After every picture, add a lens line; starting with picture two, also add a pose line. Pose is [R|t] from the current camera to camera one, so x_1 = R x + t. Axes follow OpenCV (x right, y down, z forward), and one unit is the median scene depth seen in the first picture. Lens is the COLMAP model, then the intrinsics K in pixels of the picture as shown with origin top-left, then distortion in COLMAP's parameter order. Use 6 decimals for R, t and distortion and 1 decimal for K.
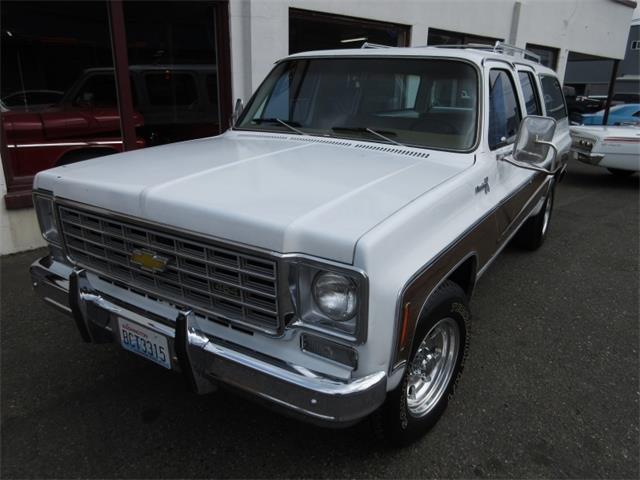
lens RADIAL K [[457.0, 0, 346.4], [0, 457.0, 227.7], [0, 0, 1]] dist [0.016449, -0.016316]
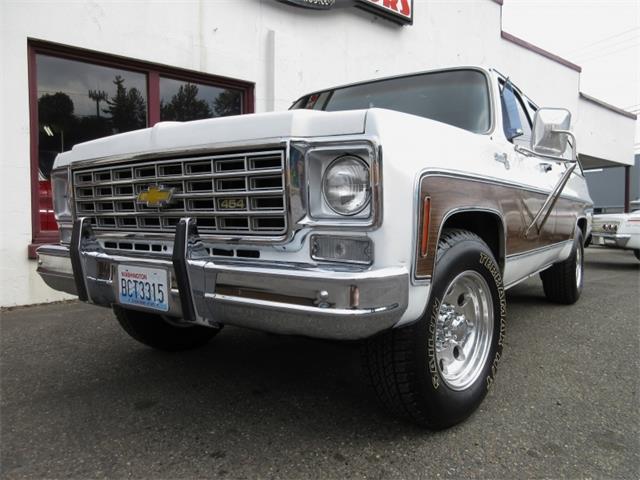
lens RADIAL K [[457.0, 0, 347.2], [0, 457.0, 235.8], [0, 0, 1]] dist [0.016449, -0.016316]
pose [[0.998384, -0.033372, -0.045990, 0.010895], [0.020277, 0.965320, -0.260281, 0.355465], [0.053082, 0.258928, 0.964437, 0.100326]]
